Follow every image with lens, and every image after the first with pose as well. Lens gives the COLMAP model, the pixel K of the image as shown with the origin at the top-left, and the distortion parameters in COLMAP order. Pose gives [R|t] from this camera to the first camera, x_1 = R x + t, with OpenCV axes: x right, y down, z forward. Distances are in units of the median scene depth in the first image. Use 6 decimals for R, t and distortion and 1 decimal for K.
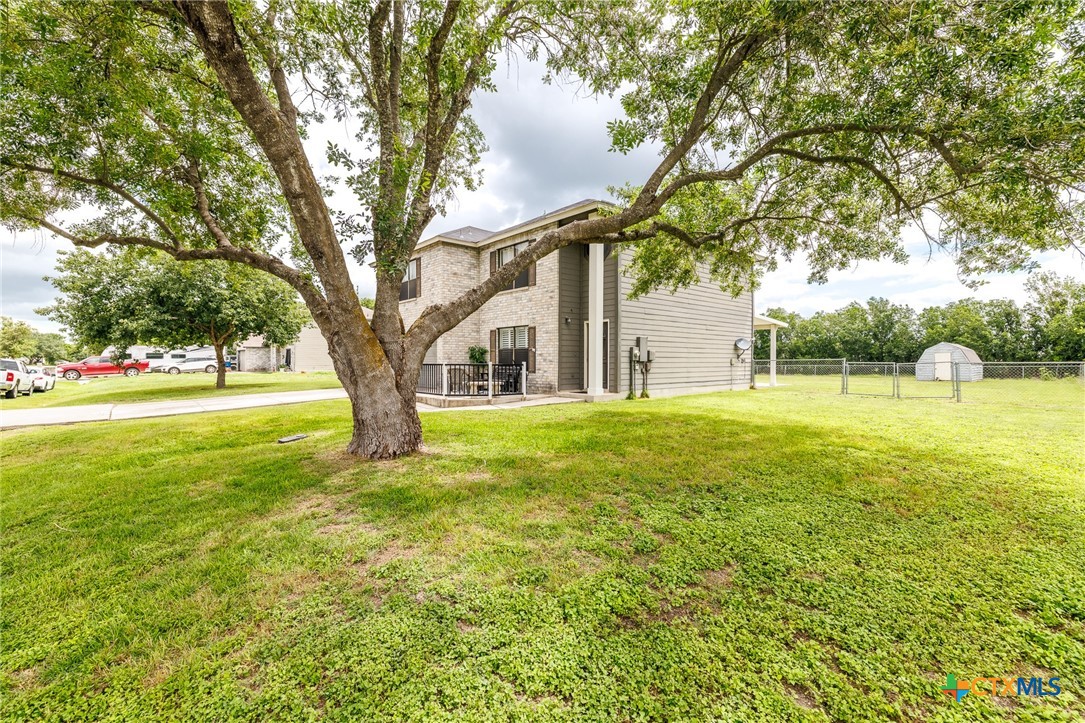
lens RADIAL K [[472.8, 0, 542.5], [0, 472.8, 361.5], [0, 0, 1]] dist [0.000110, 0.000008]
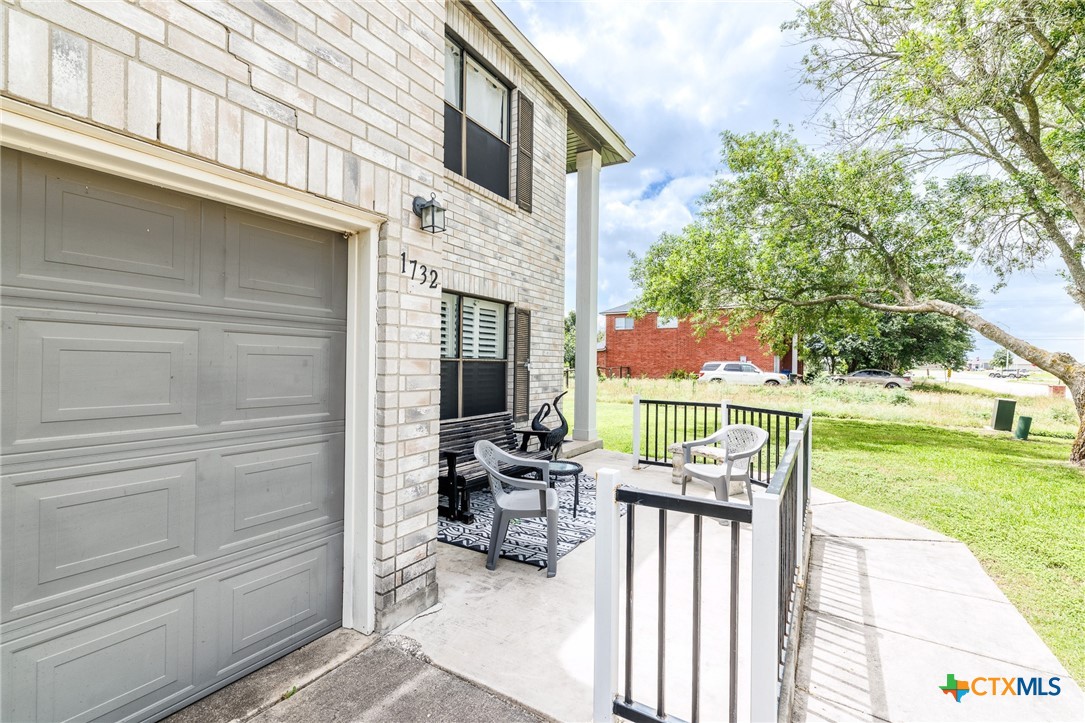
lens RADIAL K [[472.8, 0, 542.5], [0, 472.8, 361.5], [0, 0, 1]] dist [0.000110, 0.000008]
pose [[-0.260727, 0.005236, 0.965398, -0.414100], [-0.016052, 0.999824, -0.009758, -0.023748], [-0.965279, -0.018040, -0.260597, 1.064882]]
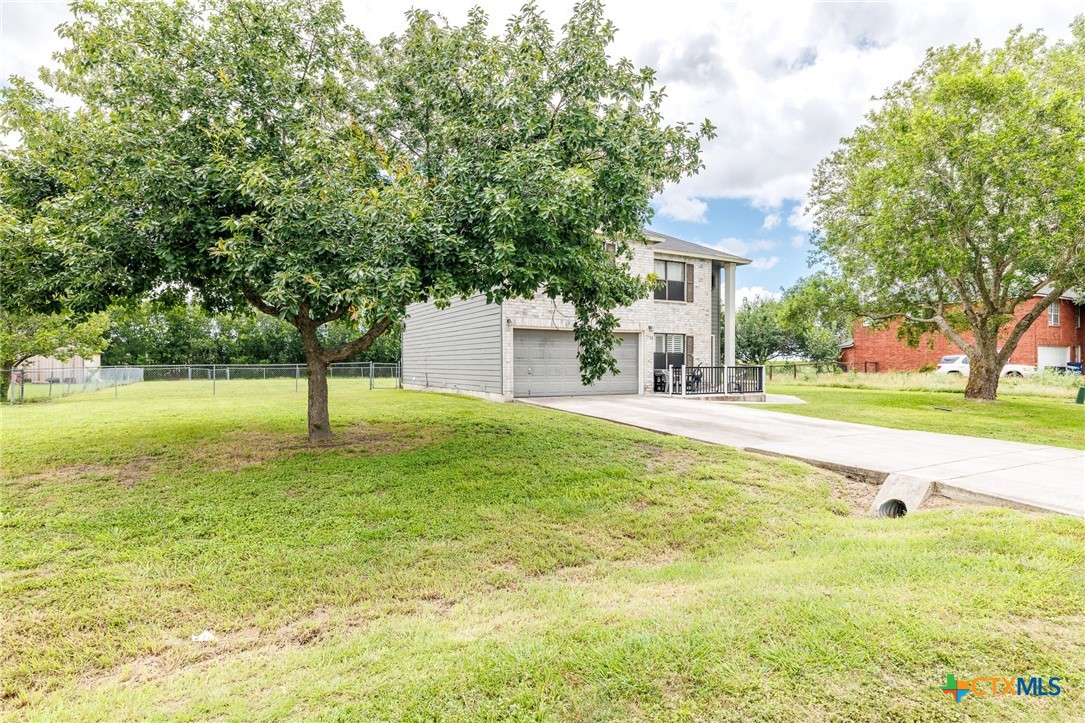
lens RADIAL K [[583.6, 0, 542.5], [0, 583.6, 361.5], [0, 0, 1]] dist [-0.000412, -0.000024]
pose [[0.237398, 0.010961, 0.971351, -1.537239], [-0.006221, 0.999933, -0.009763, 0.009618], [-0.971393, -0.003725, 0.237450, 0.988657]]
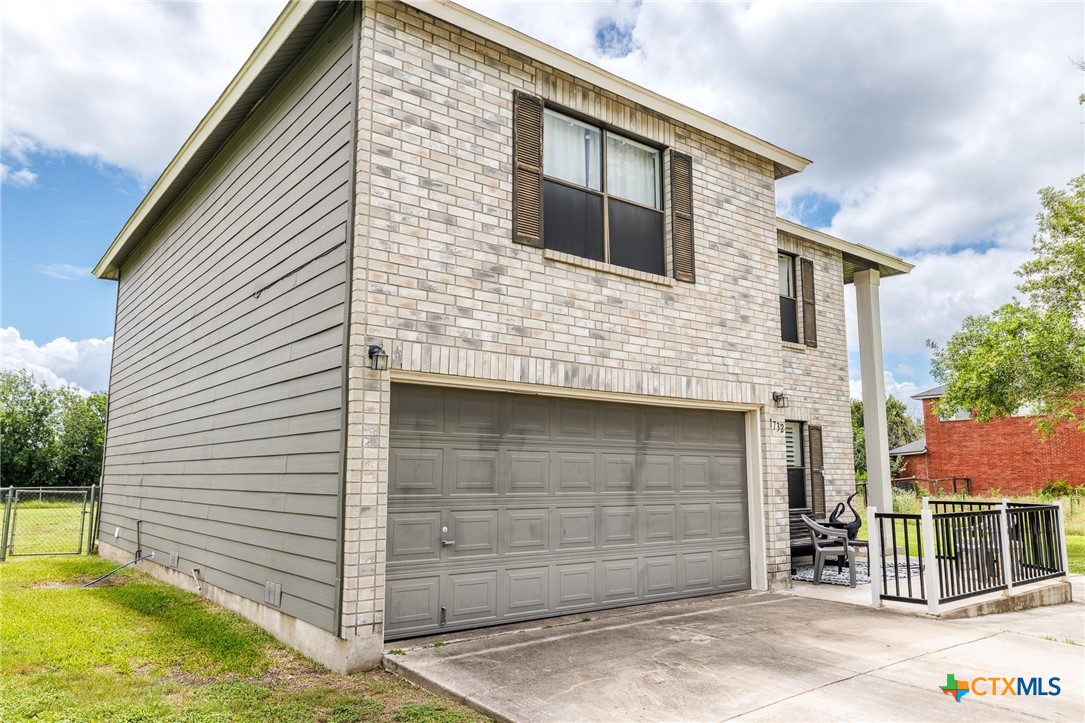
lens RADIAL K [[768.6, 0, 542.5], [0, 768.6, 361.5], [0, 0, 1]] dist [0.006900, -0.002486]
pose [[0.080350, 0.151723, 0.985152, -0.854633], [-0.005173, 0.988398, -0.151801, -0.014279], [-0.996753, 0.007101, 0.080203, 1.198061]]
